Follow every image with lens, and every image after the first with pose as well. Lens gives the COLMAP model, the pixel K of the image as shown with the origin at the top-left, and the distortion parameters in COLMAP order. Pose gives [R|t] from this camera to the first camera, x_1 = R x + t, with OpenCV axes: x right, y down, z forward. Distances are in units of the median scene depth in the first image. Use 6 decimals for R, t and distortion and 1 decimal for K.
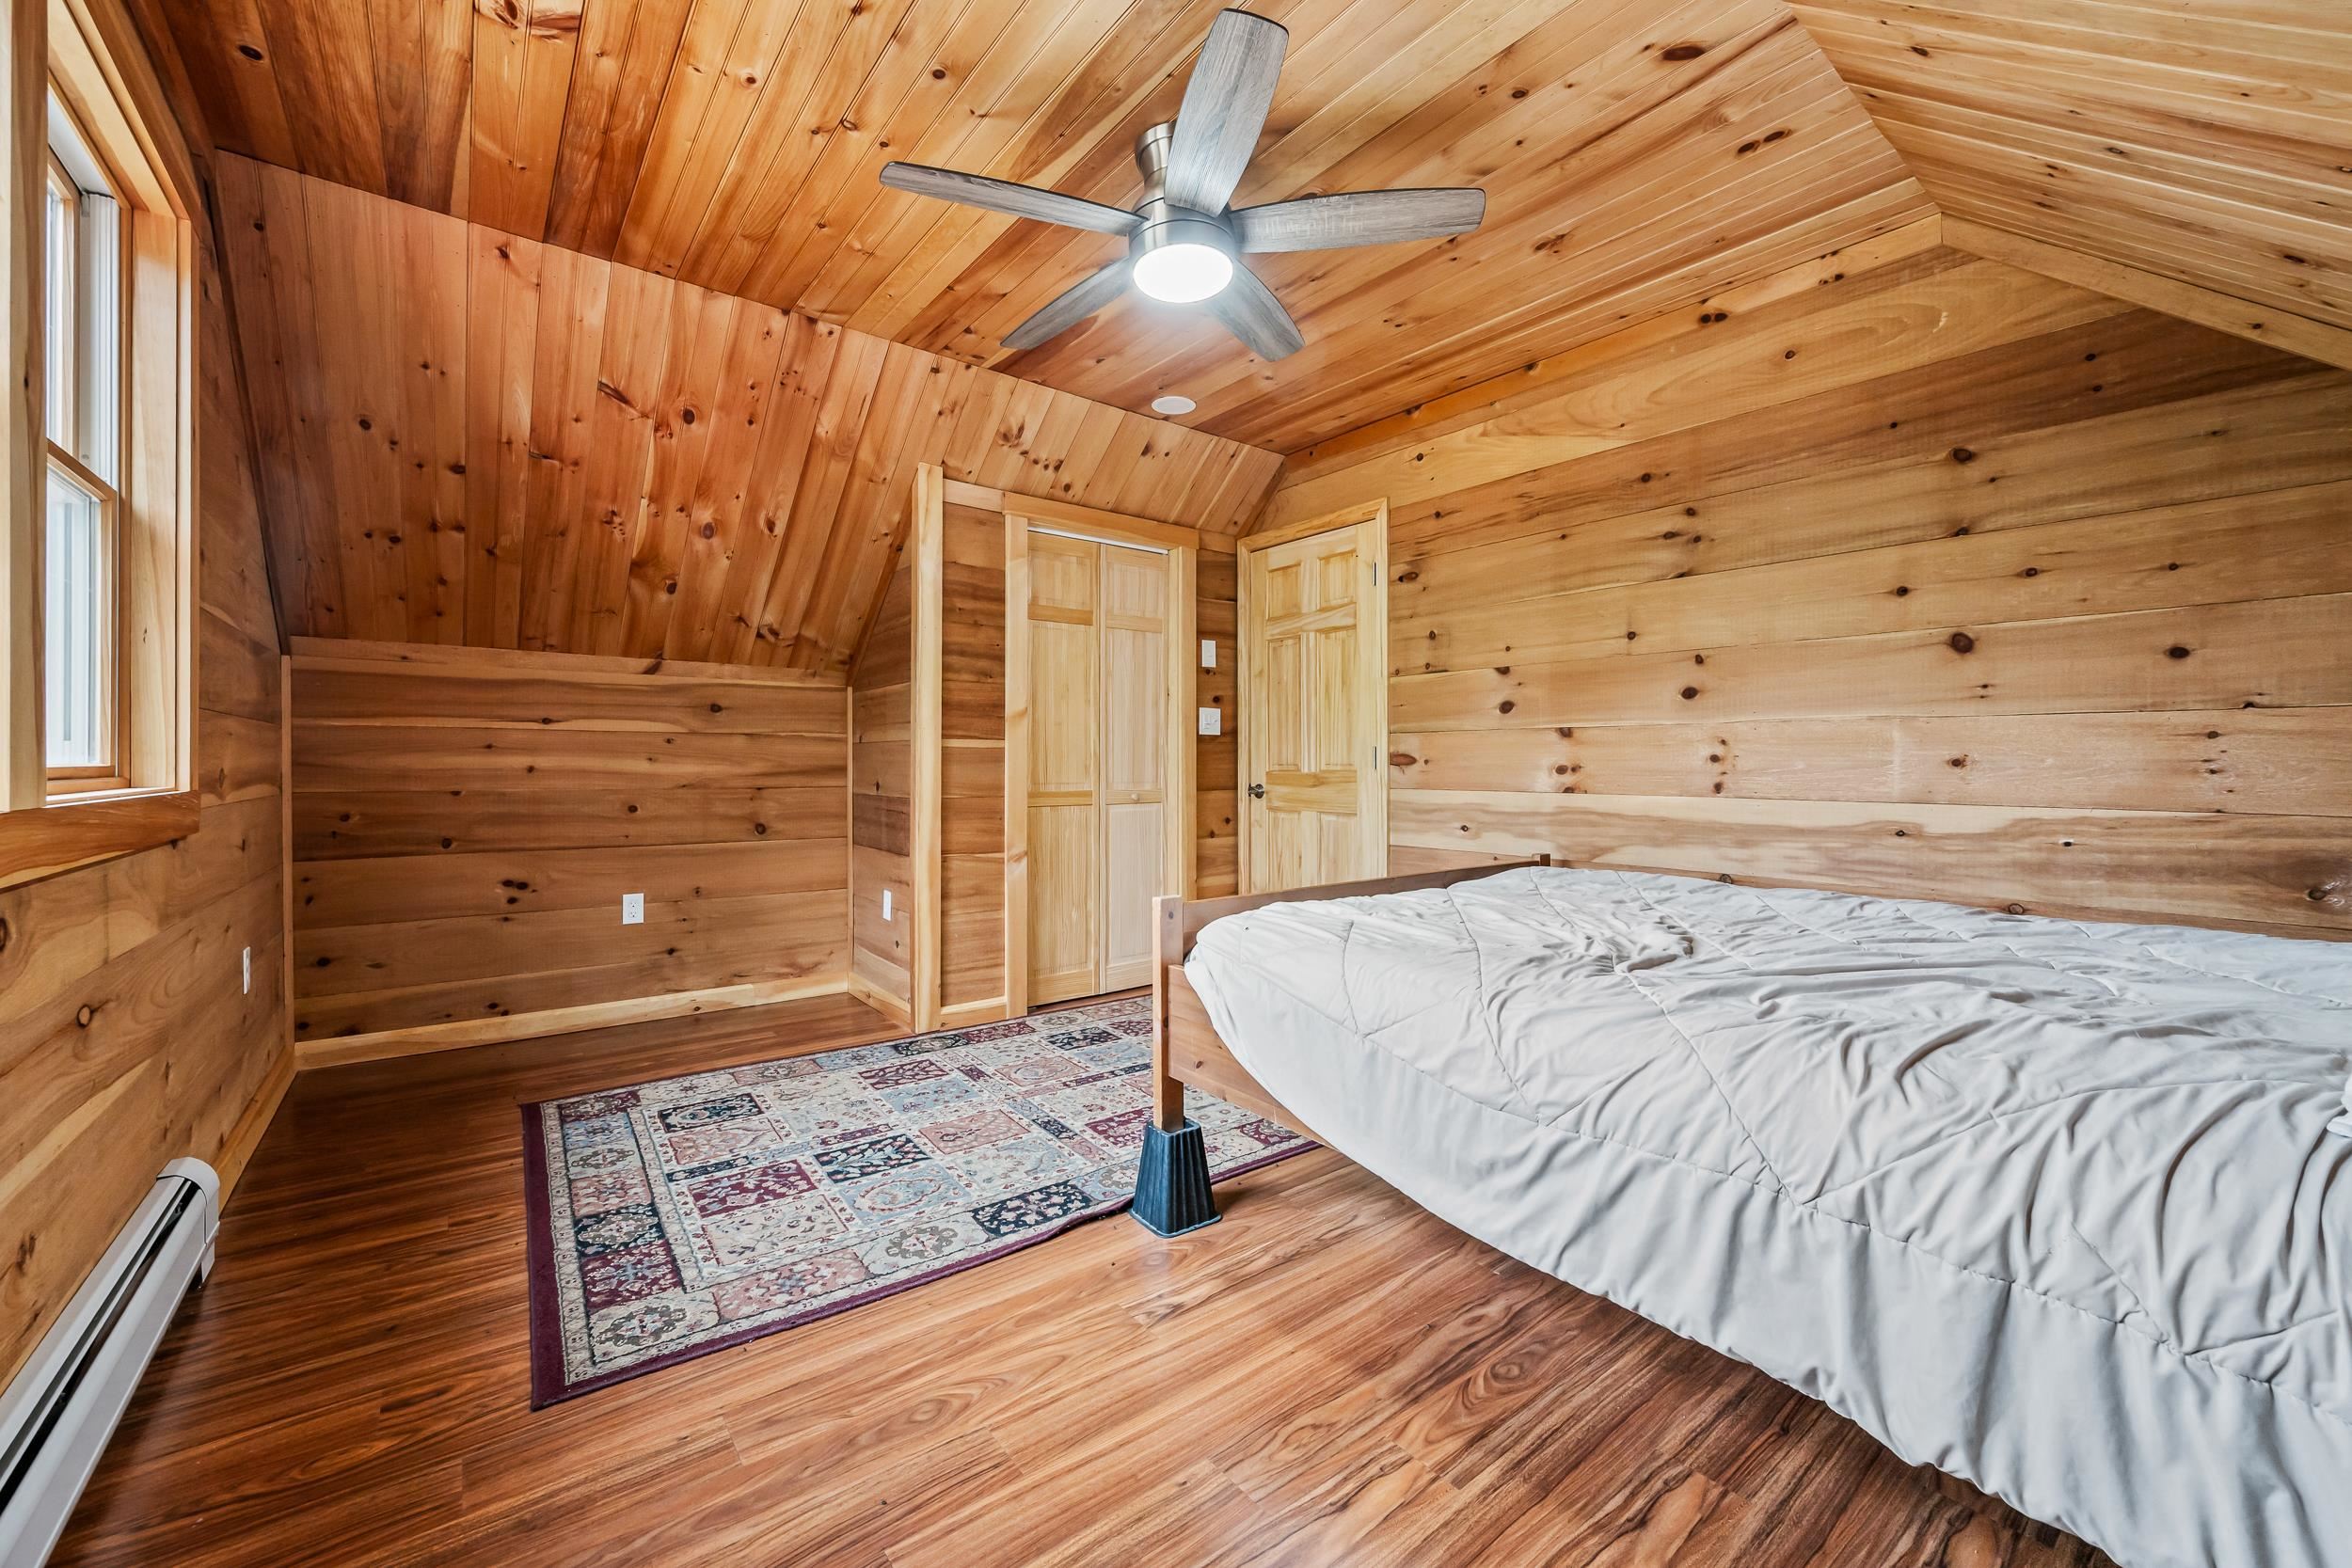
lens RADIAL K [[931.4, 0, 1175.1], [0, 931.4, 768.7], [0, 0, 1]] dist [-0.000173, -0.000218]
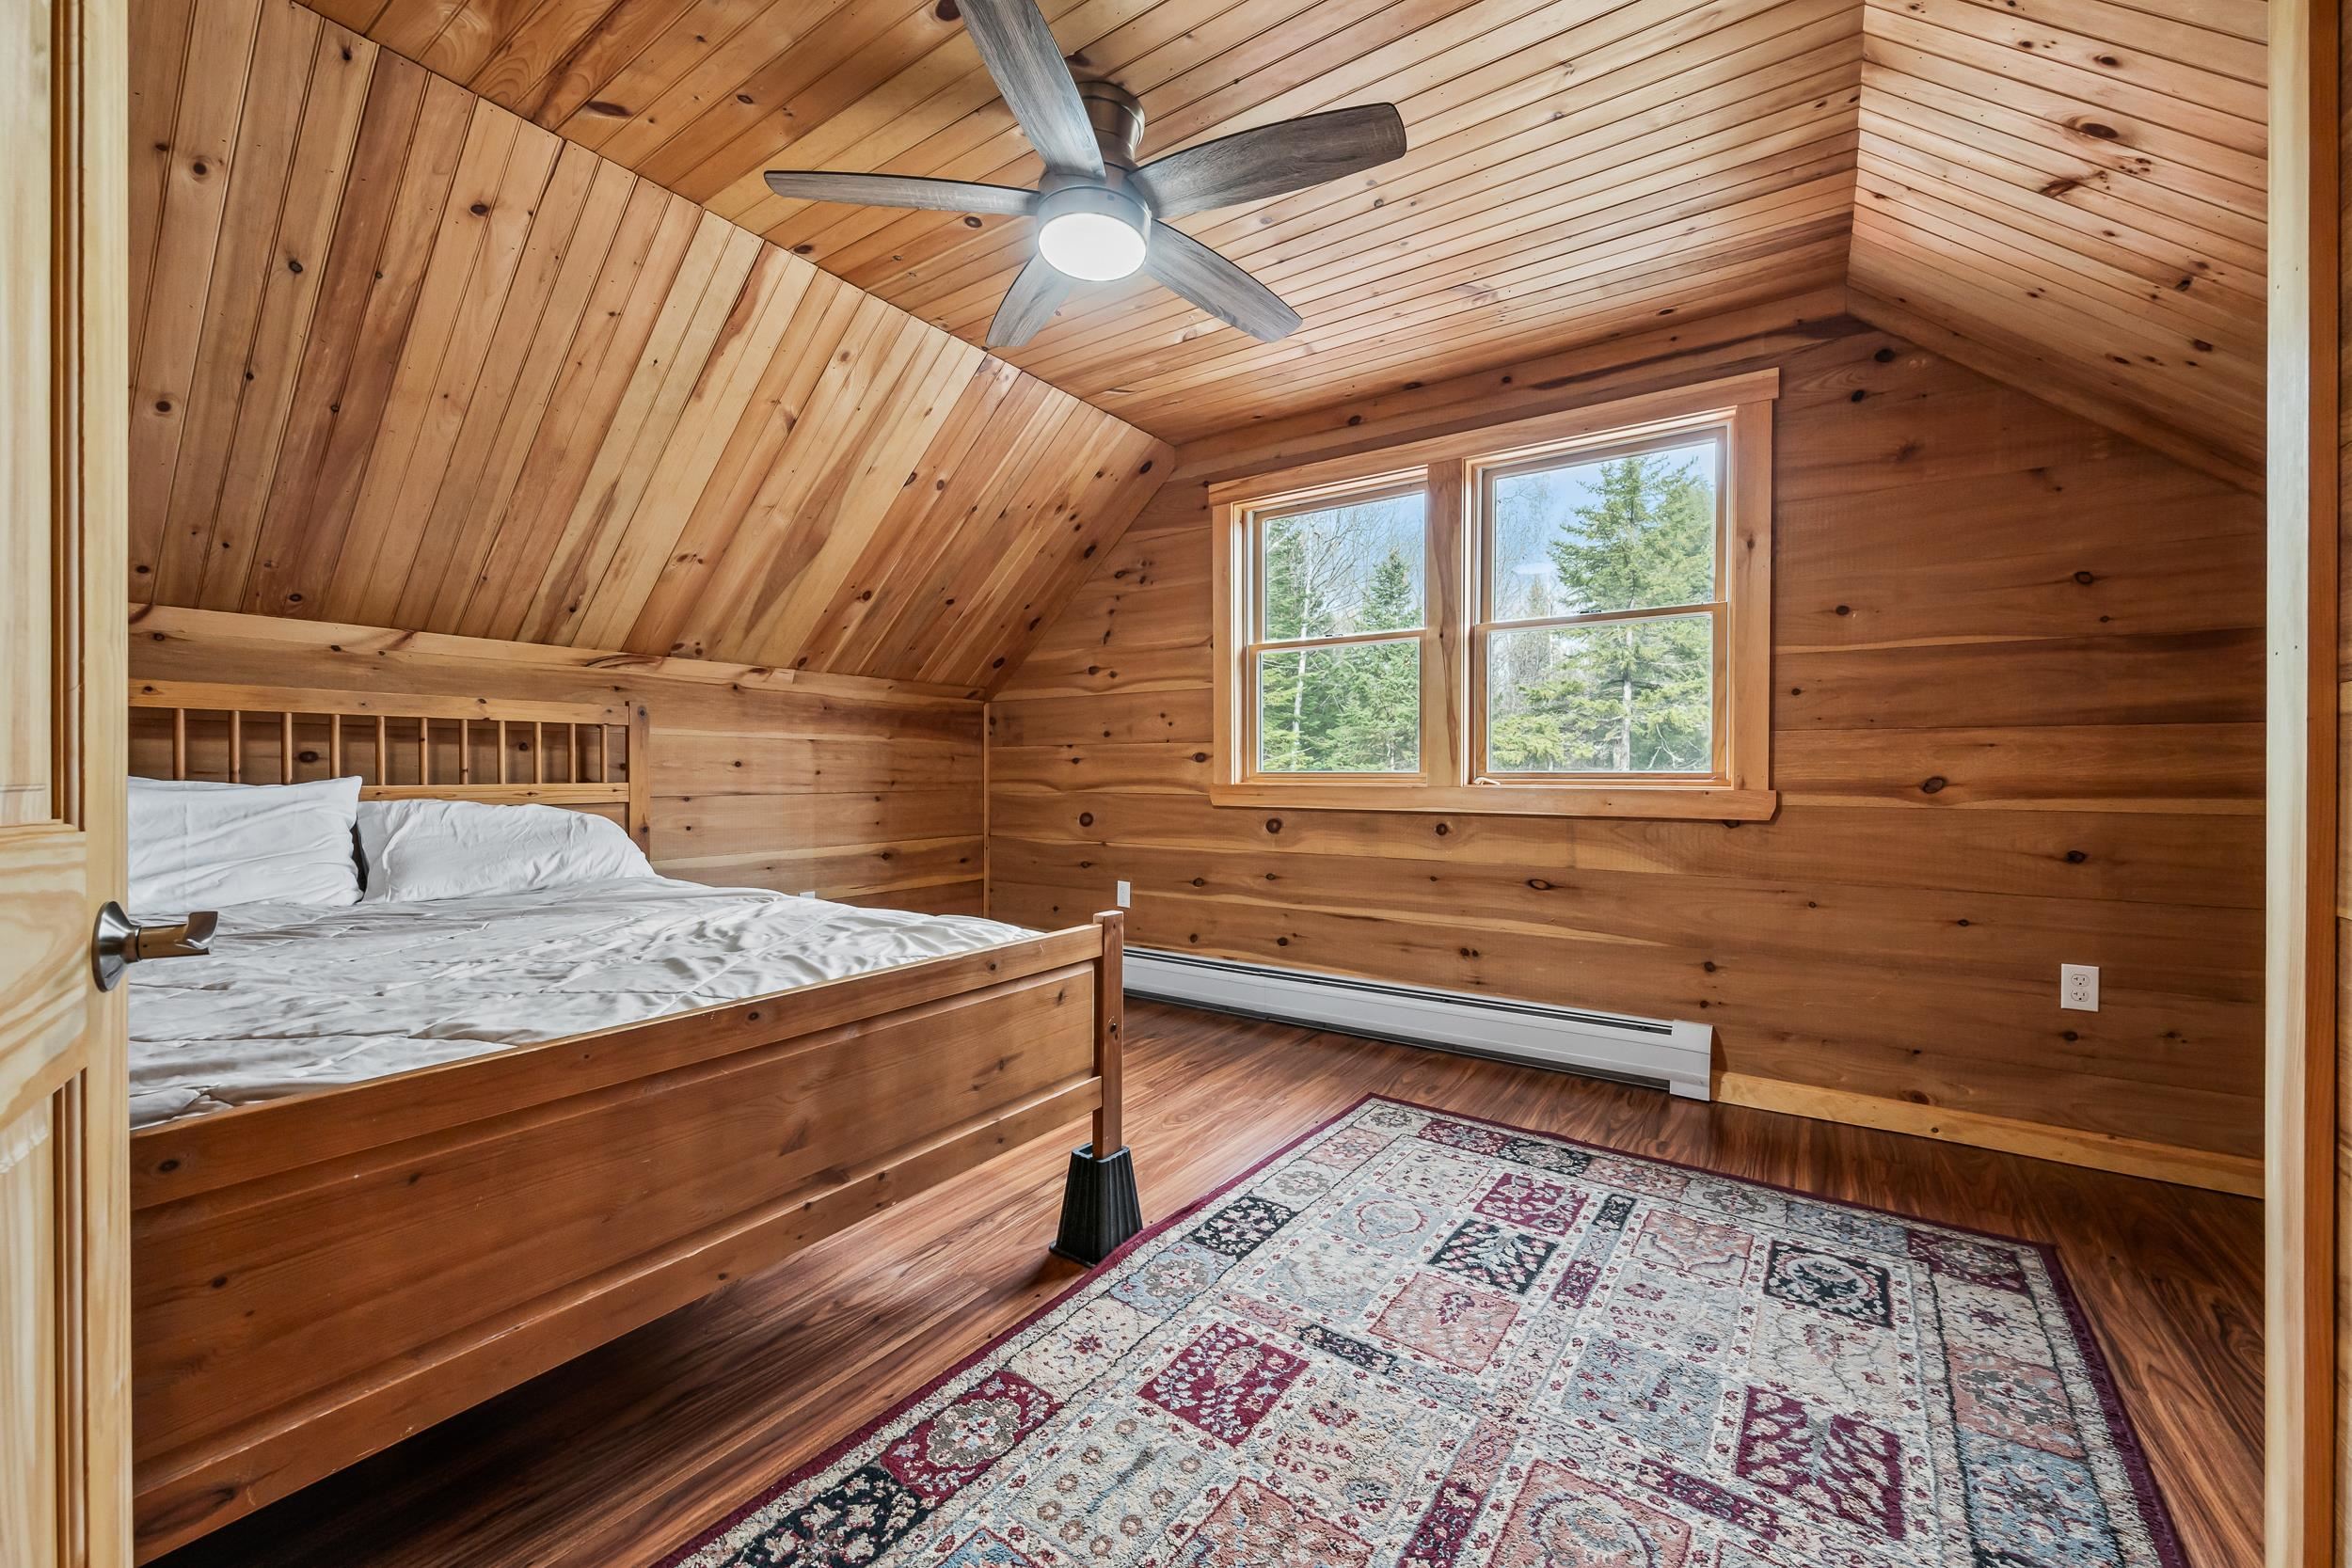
lens RADIAL K [[931.4, 0, 1175.9], [0, 931.4, 772.7], [0, 0, 1]] dist [-0.000173, -0.000218]
pose [[-0.955968, 0.000038, -0.293472, 0.184508], [-0.003434, 0.999930, 0.011316, -0.012738], [0.293452, 0.011825, -0.955901, 1.738238]]
